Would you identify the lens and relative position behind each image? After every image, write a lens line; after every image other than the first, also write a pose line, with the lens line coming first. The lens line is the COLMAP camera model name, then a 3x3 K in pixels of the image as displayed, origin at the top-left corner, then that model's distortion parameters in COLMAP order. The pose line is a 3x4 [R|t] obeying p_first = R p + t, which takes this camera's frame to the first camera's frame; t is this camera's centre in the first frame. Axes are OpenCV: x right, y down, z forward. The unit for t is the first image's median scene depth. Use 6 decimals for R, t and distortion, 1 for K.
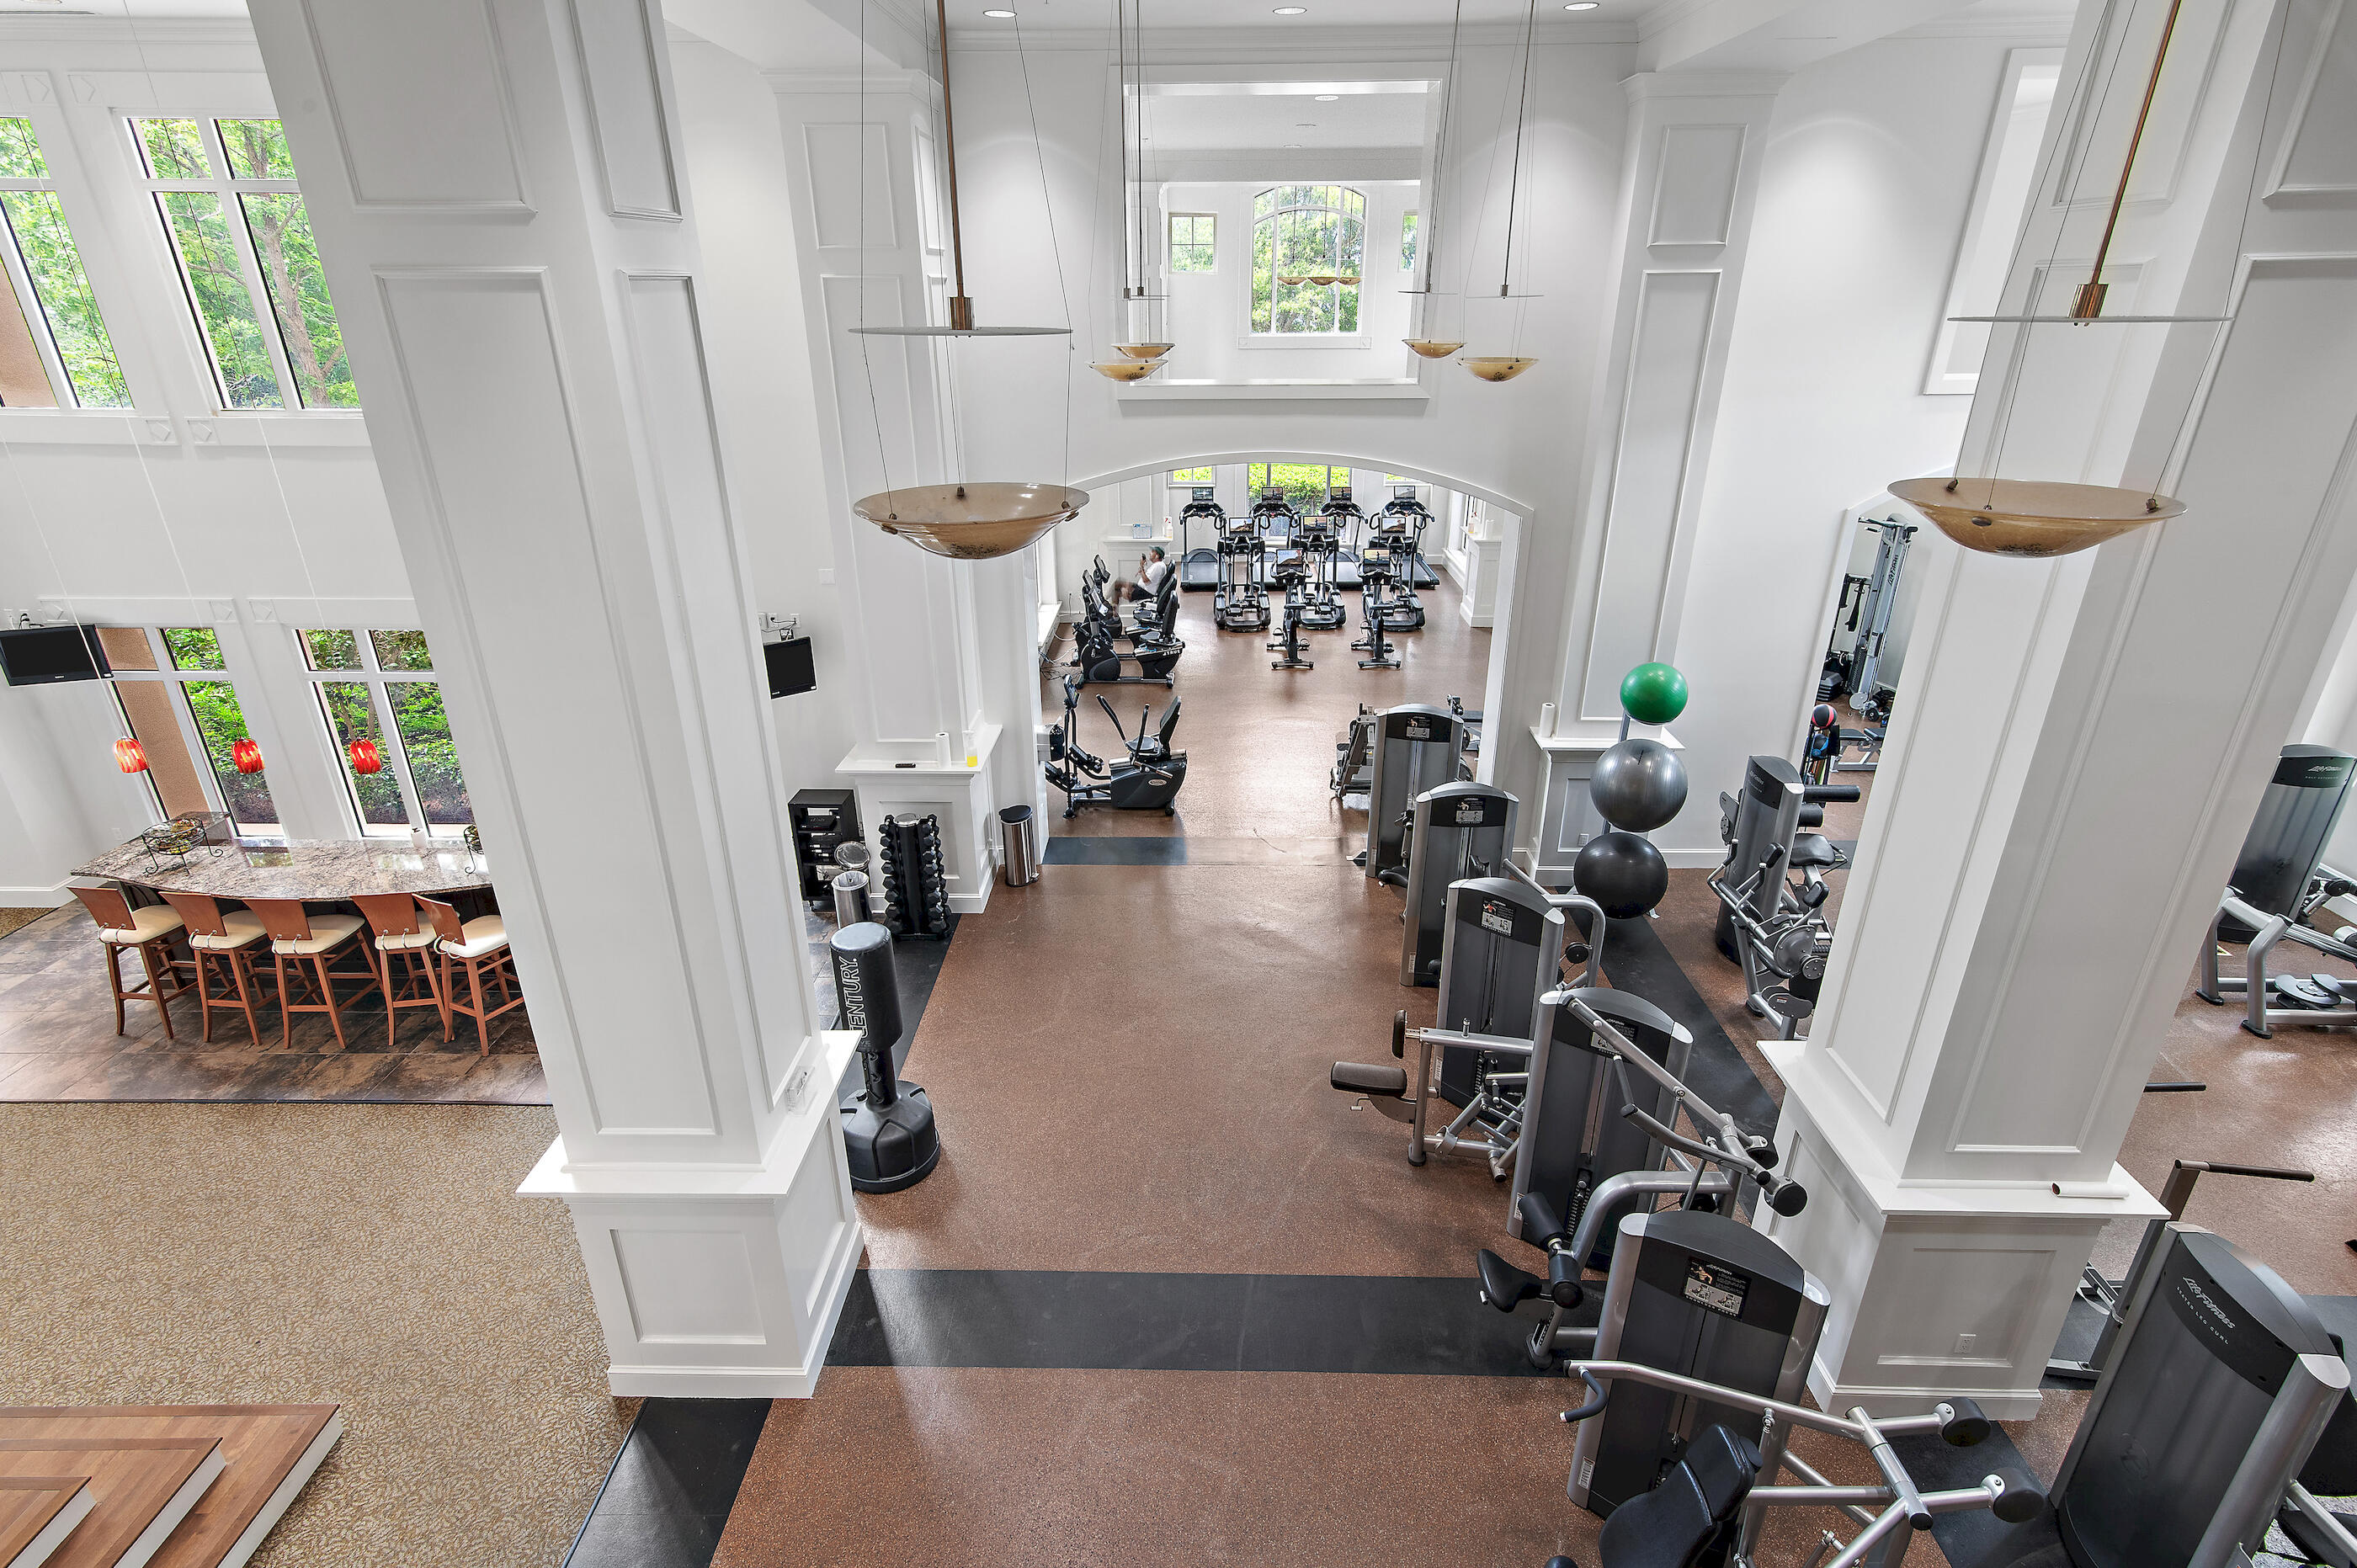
lens RADIAL K [[1149.6, 0, 1186.8], [0, 1149.6, 780.9], [0, 0, 1]] dist [0.010928, 0.000314]
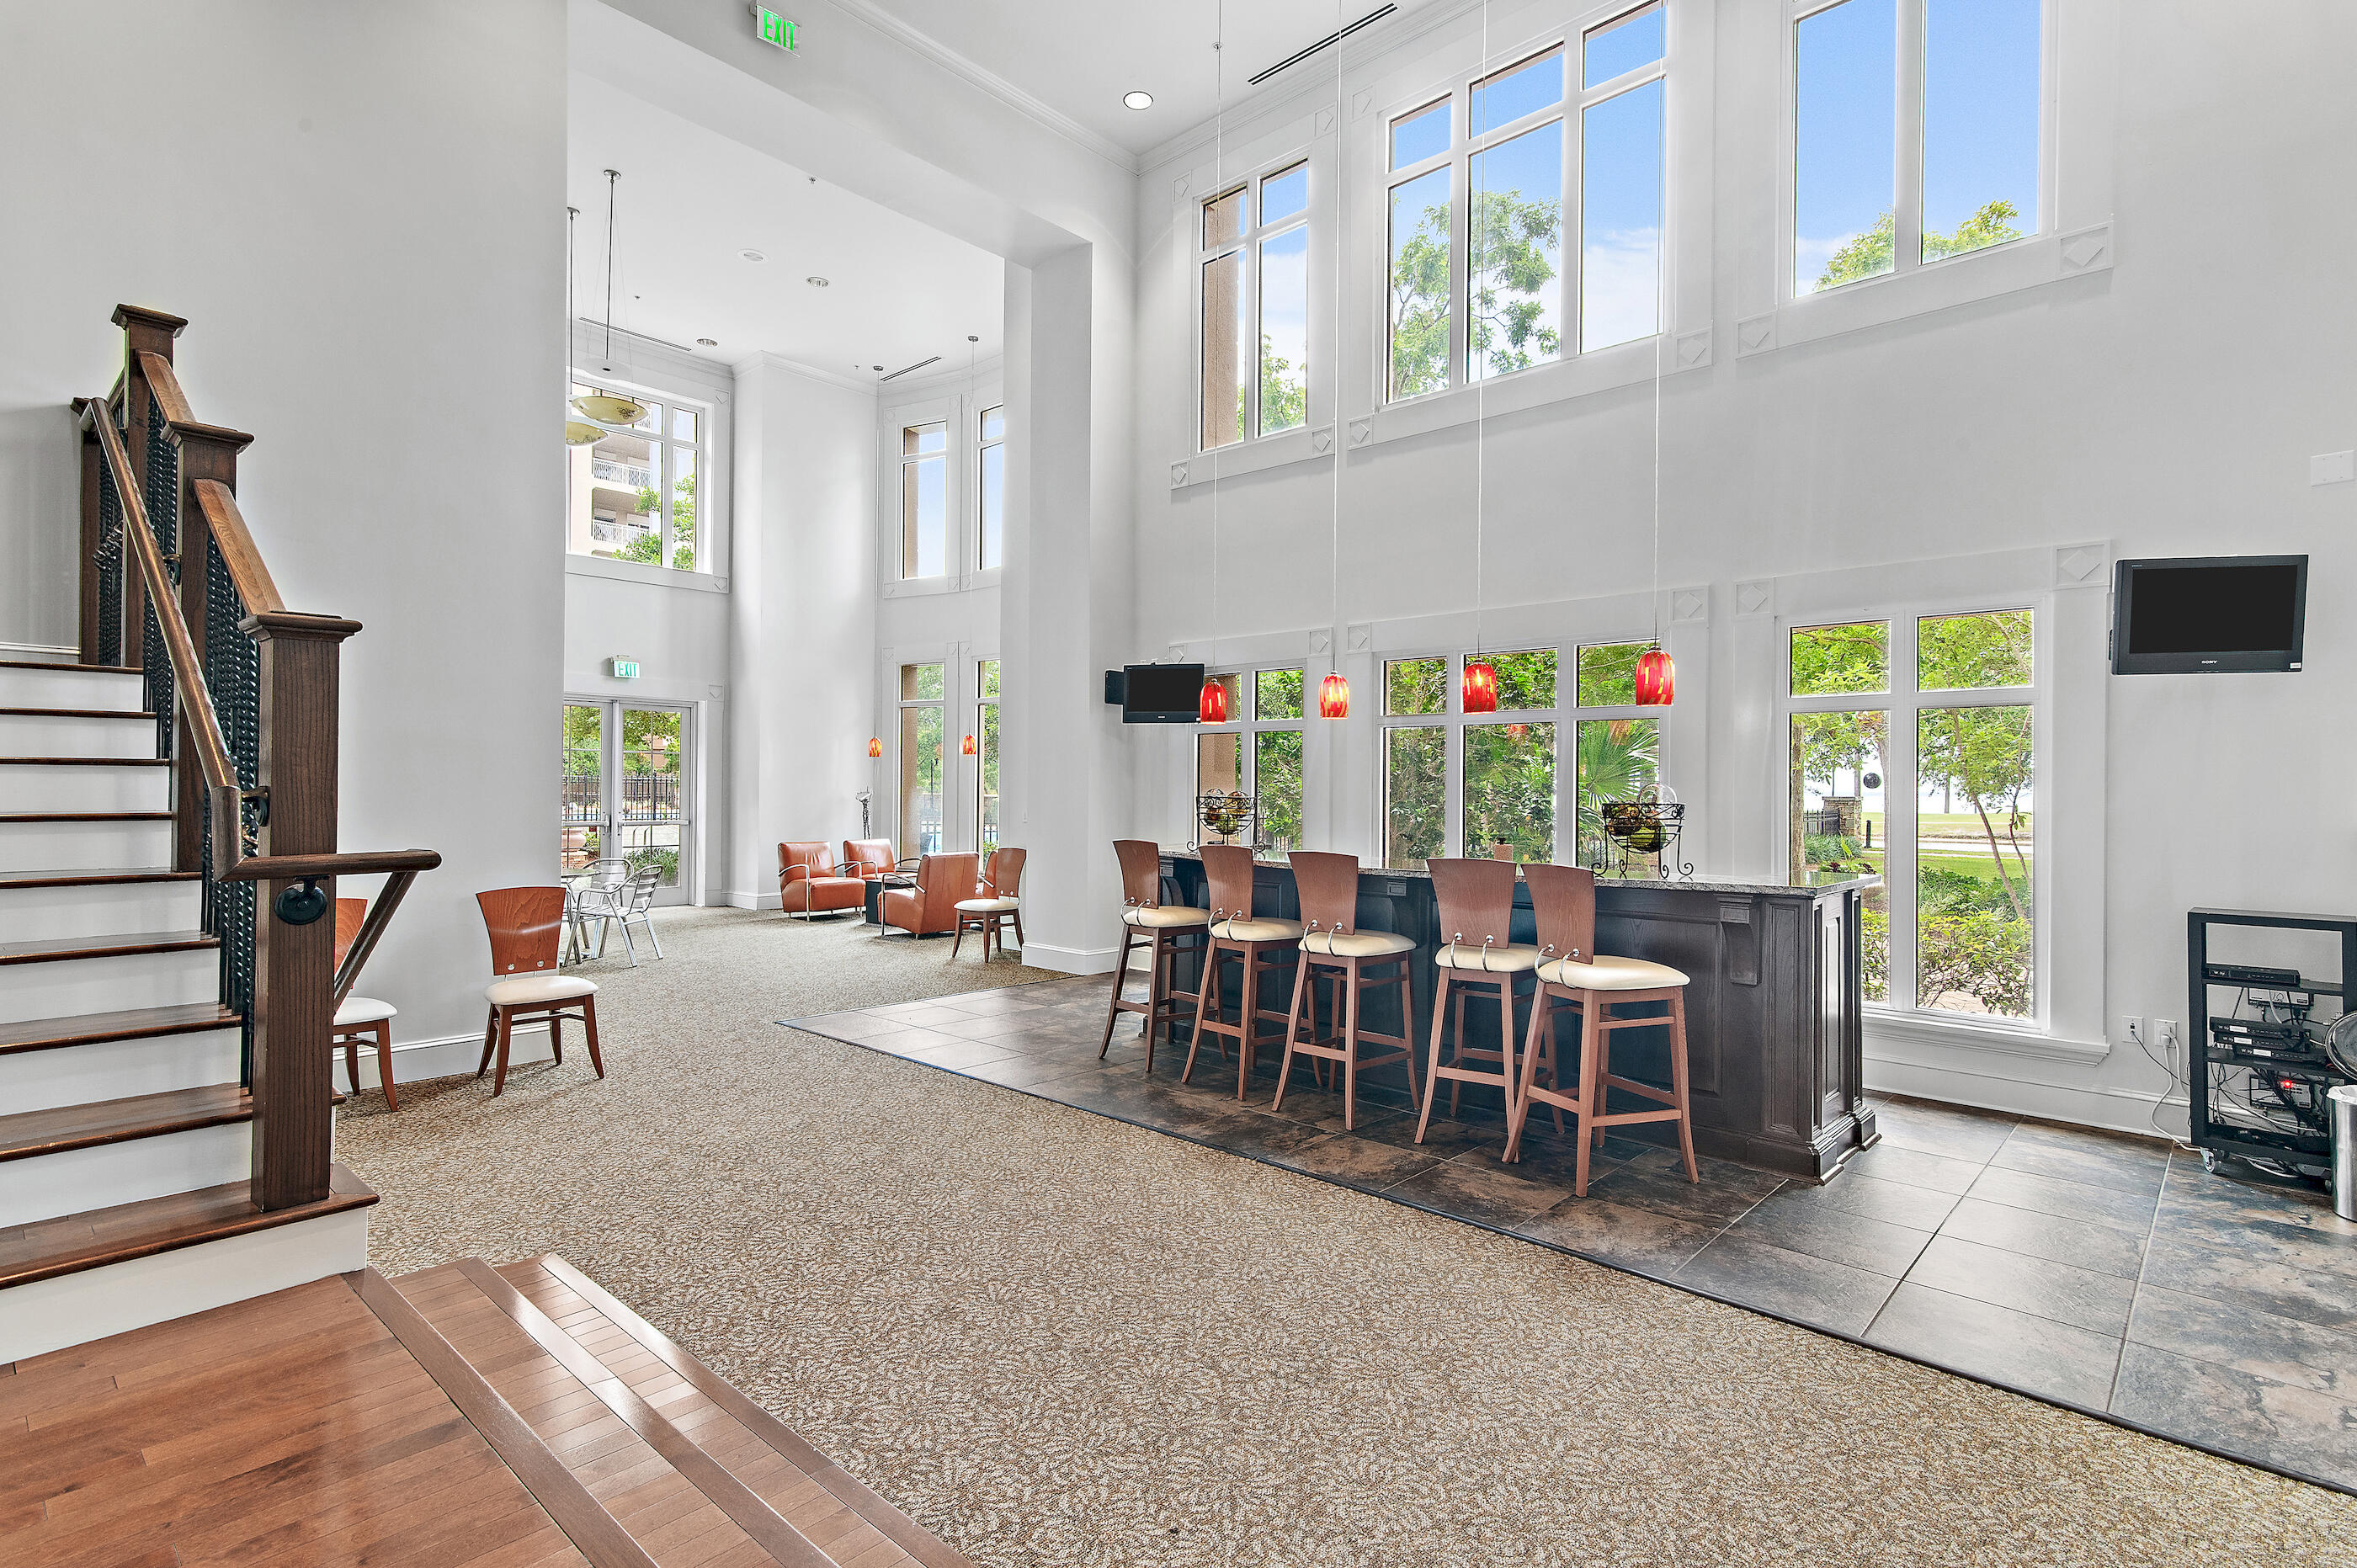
lens RADIAL K [[1149.6, 0, 1172.1], [0, 1149.6, 775.8], [0, 0, 1]] dist [0.010928, 0.000314]
pose [[0.738744, 0.004490, -0.673971, -0.395948], [-0.277174, 0.913528, -0.297726, 0.269453], [0.614355, 0.406751, 0.676108, 0.464832]]
